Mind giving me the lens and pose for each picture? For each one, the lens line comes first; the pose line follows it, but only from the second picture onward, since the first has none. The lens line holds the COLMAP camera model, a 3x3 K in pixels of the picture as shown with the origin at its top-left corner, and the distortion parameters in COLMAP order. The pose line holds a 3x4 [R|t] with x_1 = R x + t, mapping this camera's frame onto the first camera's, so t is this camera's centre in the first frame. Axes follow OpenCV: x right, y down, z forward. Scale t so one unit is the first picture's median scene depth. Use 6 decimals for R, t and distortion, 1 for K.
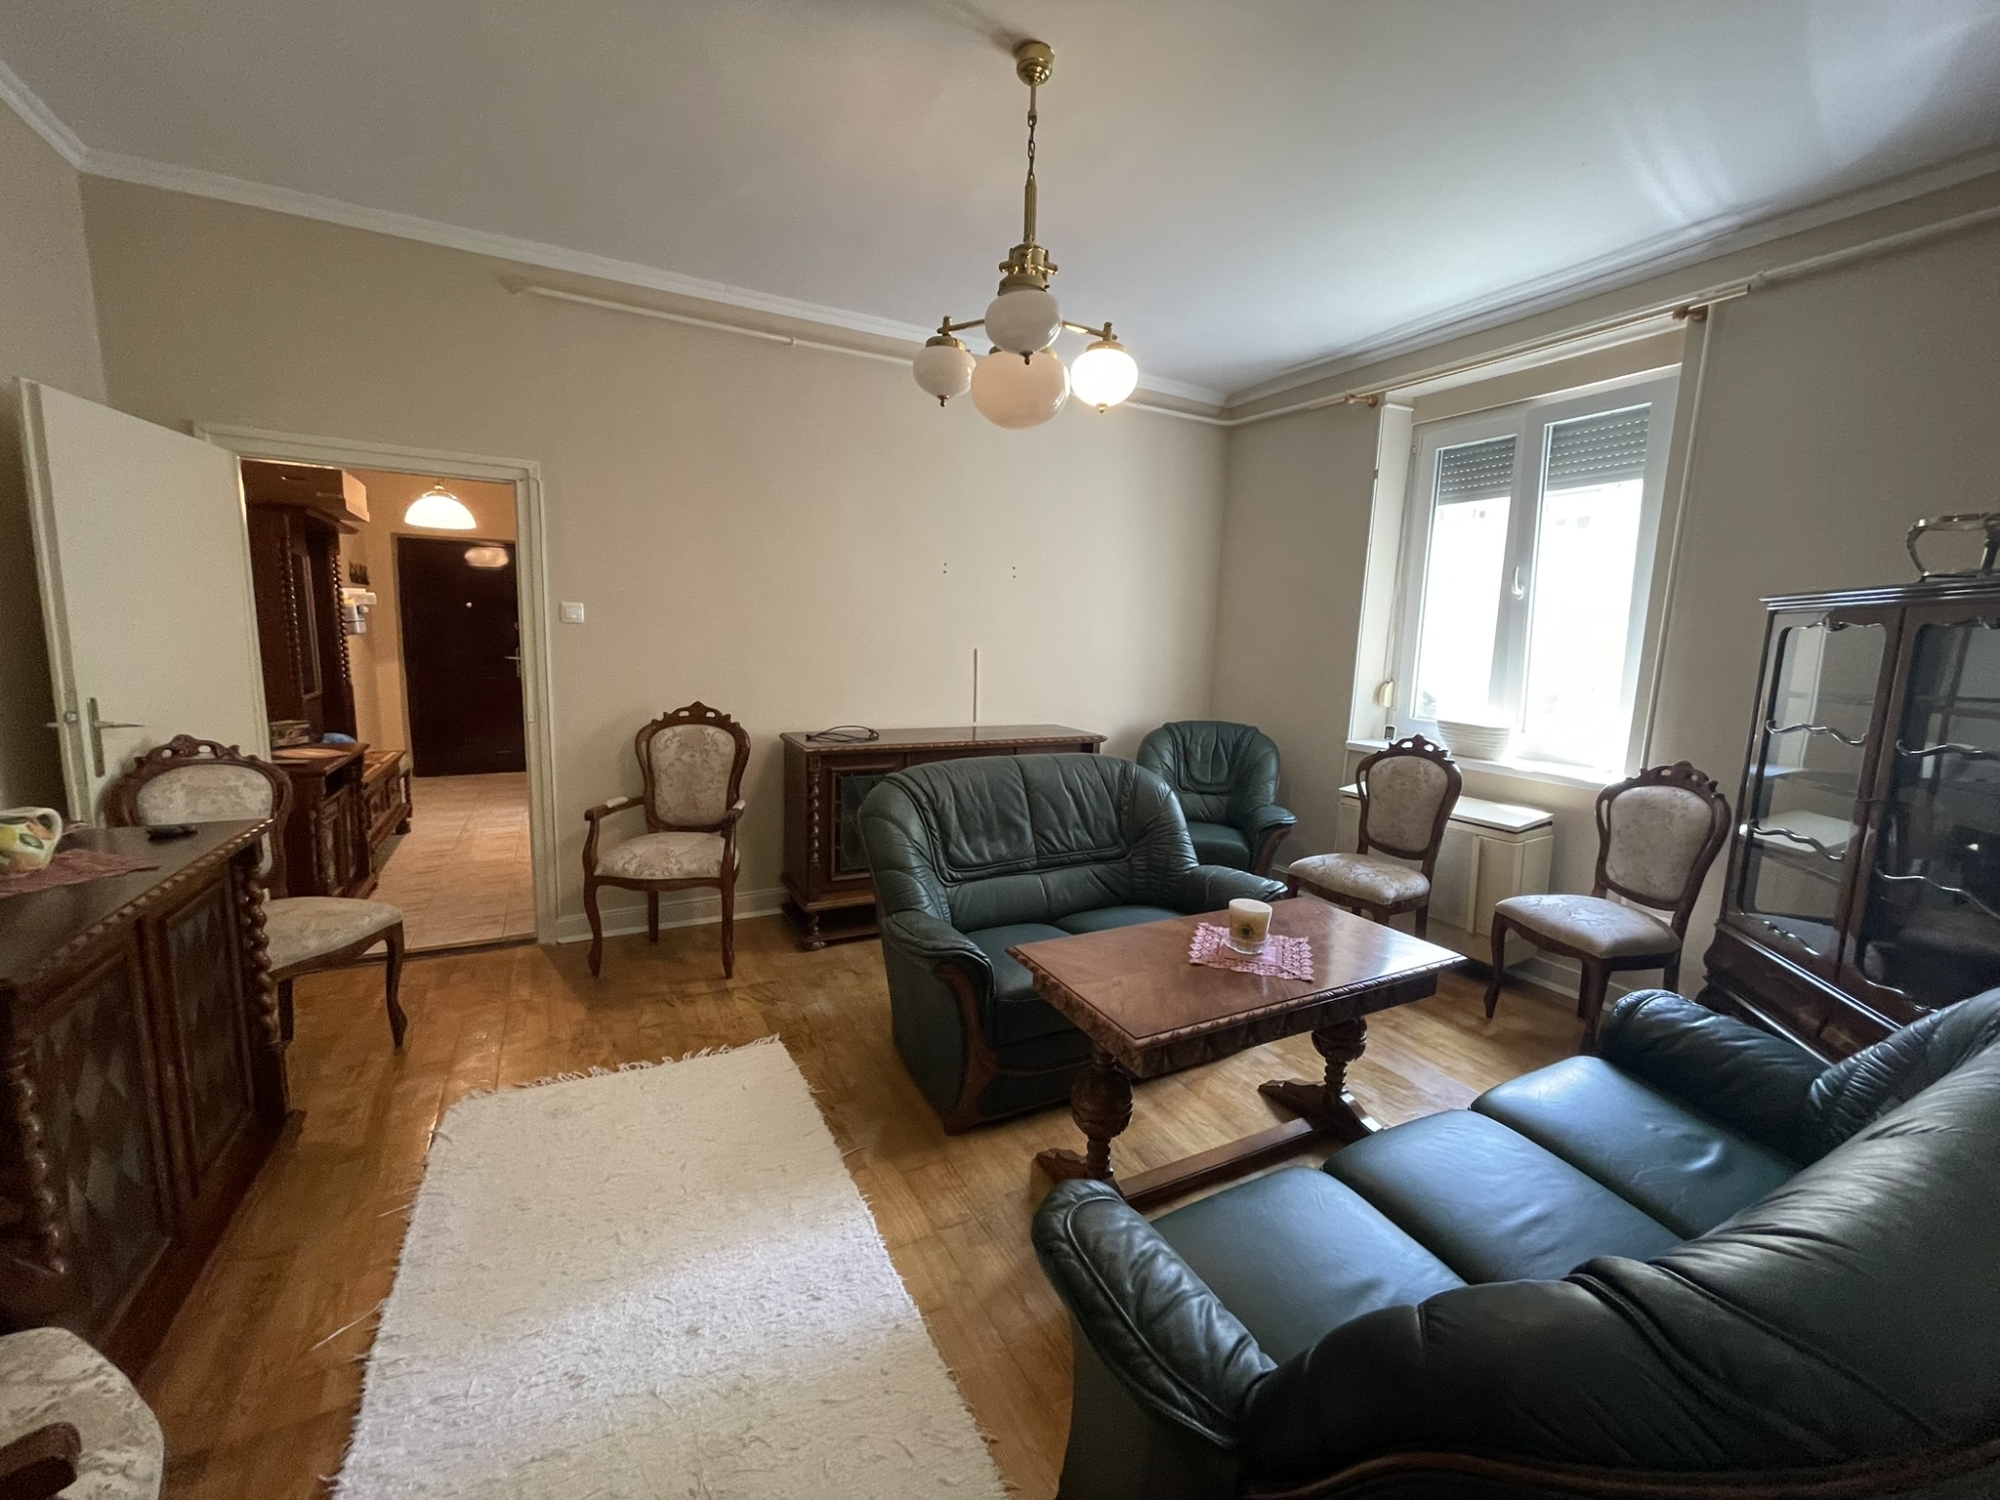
lens RADIAL K [[814.4, 0, 1005.0], [0, 814.4, 747.2], [0, 0, 1]] dist [0.014592, -0.006250]
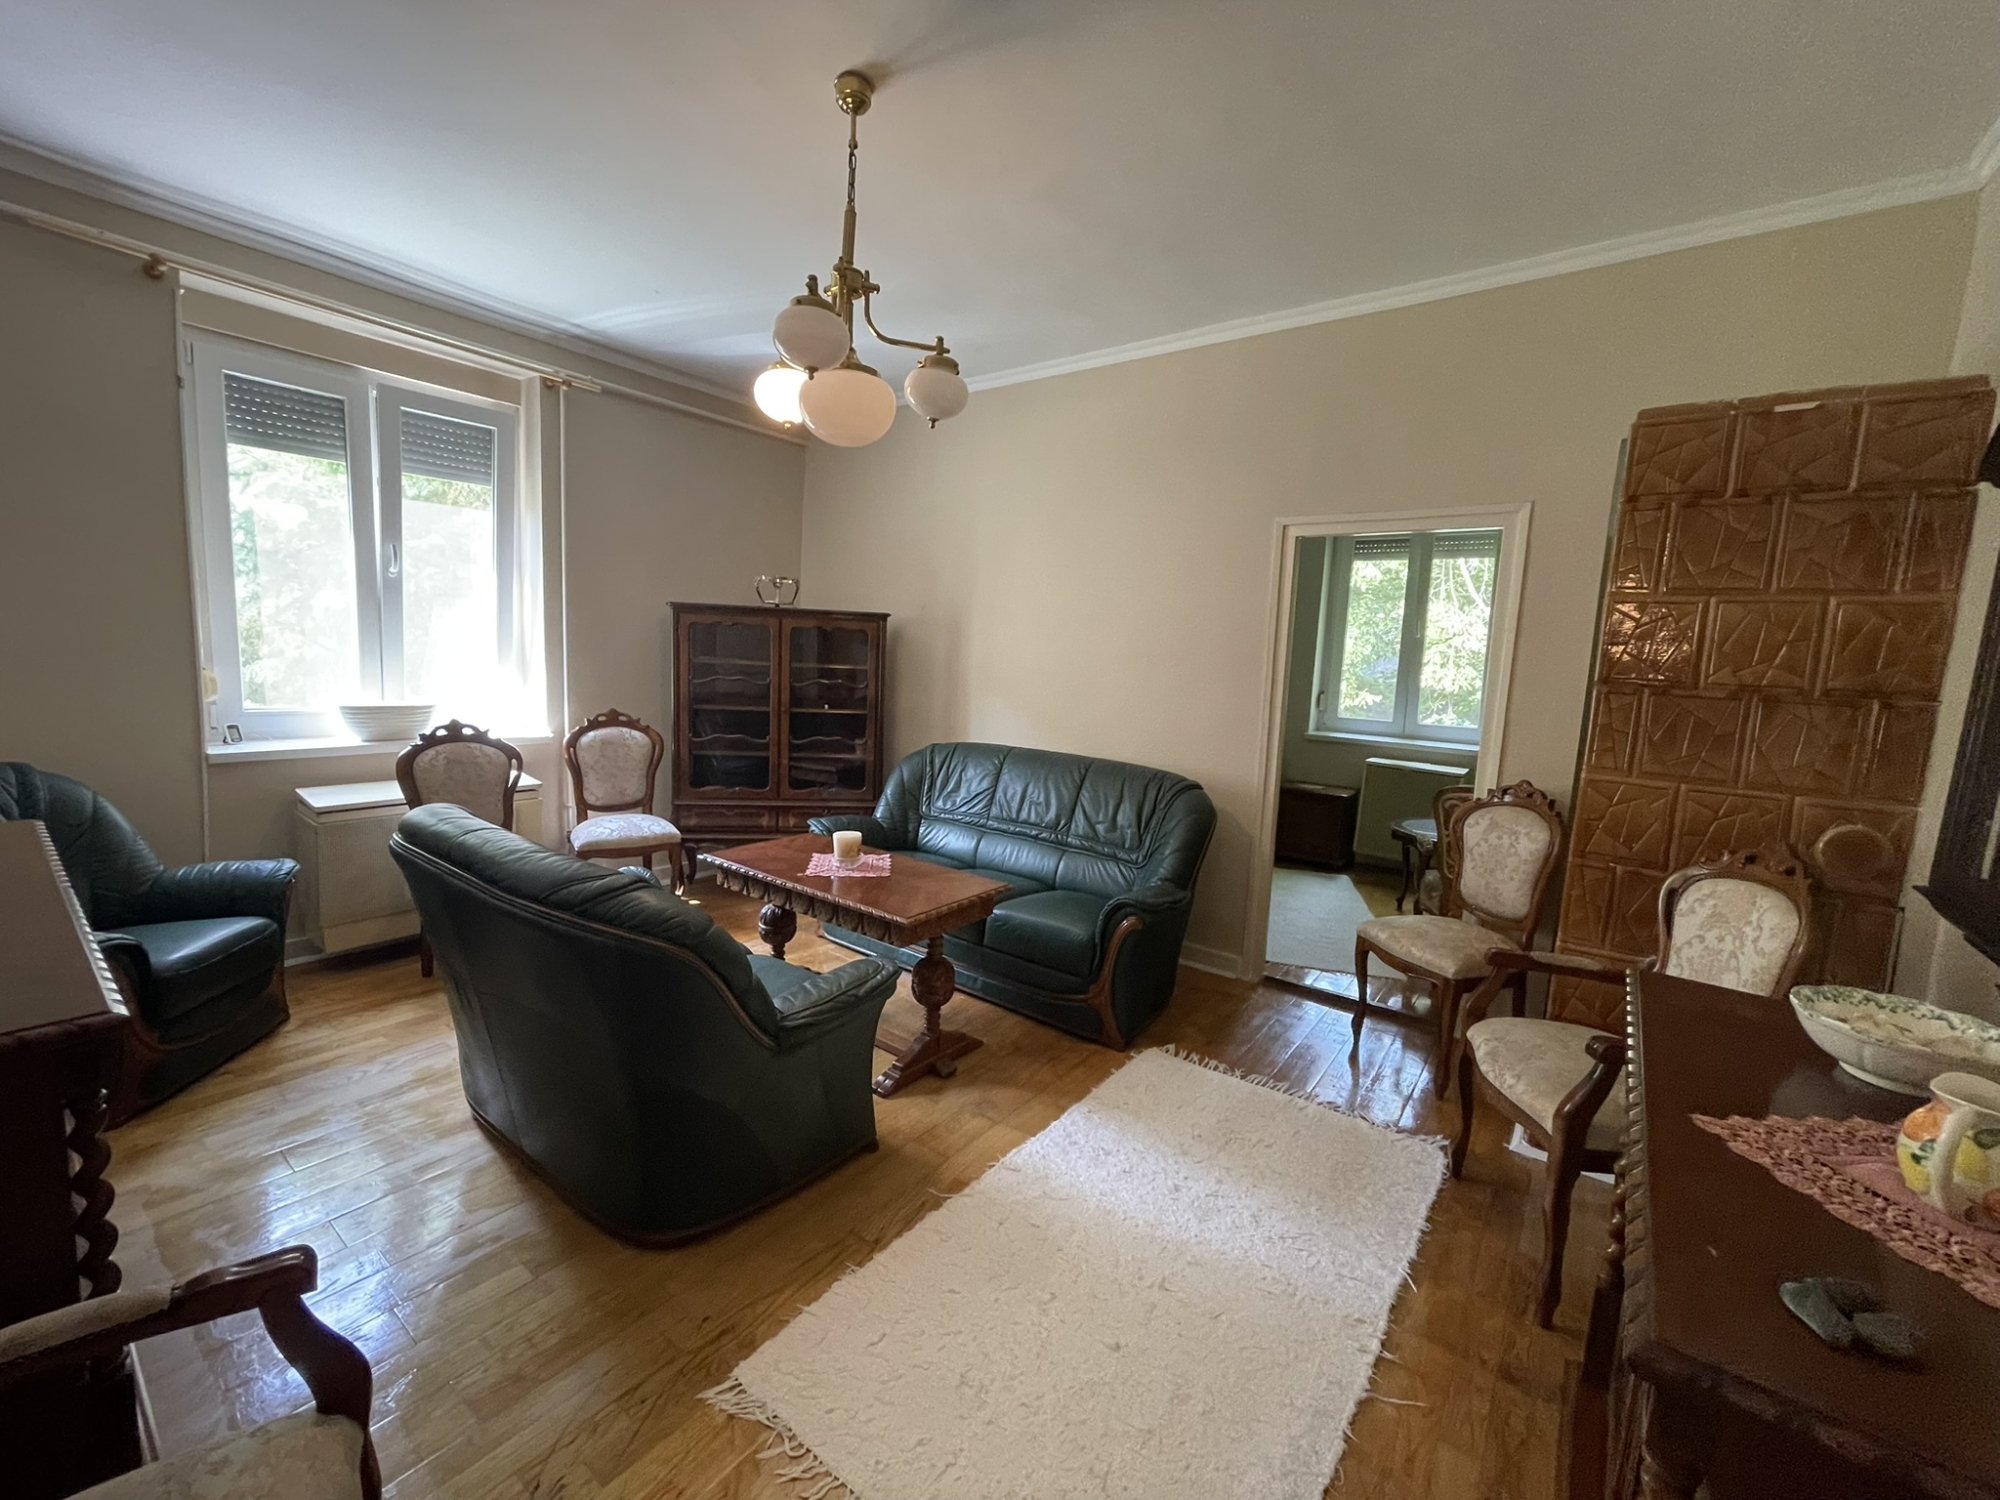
lens RADIAL K [[800.9, 0, 997.9], [0, 800.9, 751.0], [0, 0, 1]] dist [-0.001707, -0.001285]
pose [[-0.412076, -0.160737, 0.896860, -0.784850], [0.072525, 0.975407, 0.208138, -0.164244], [-0.908259, 0.150814, -0.390284, 0.989538]]
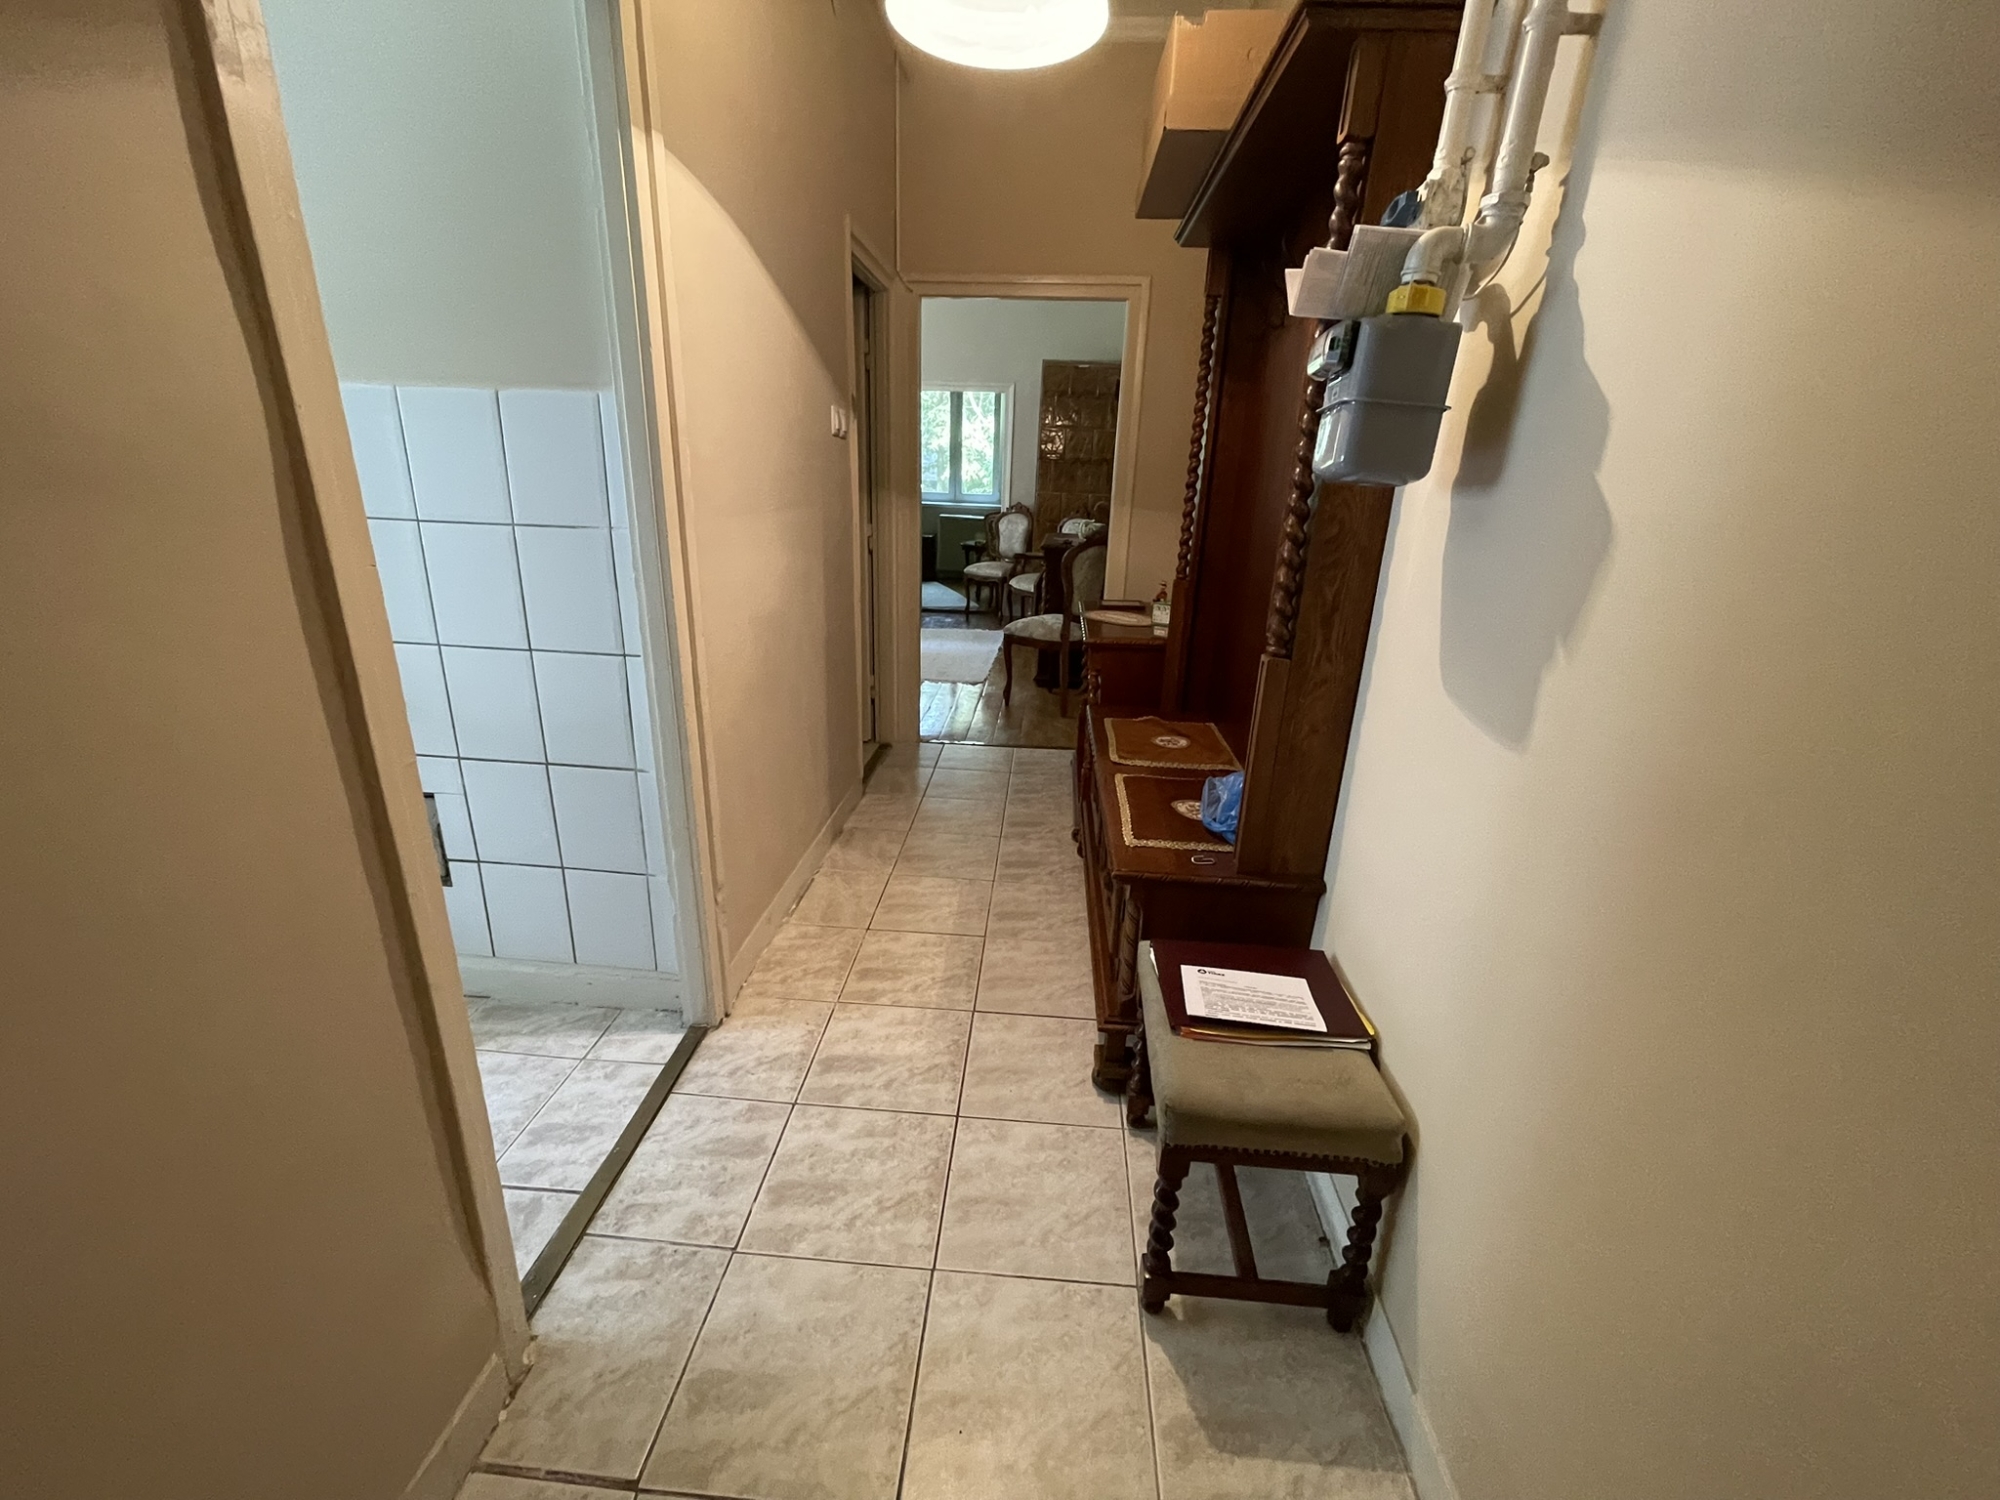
lens RADIAL K [[800.9, 0, 997.9], [0, 800.9, 751.0], [0, 0, 1]] dist [-0.001707, -0.001285]
pose [[-0.840533, -0.233658, 0.488782, -1.574702], [0.014193, 0.892404, 0.451014, -0.321704], [-0.541574, 0.386030, -0.746779, 2.308763]]
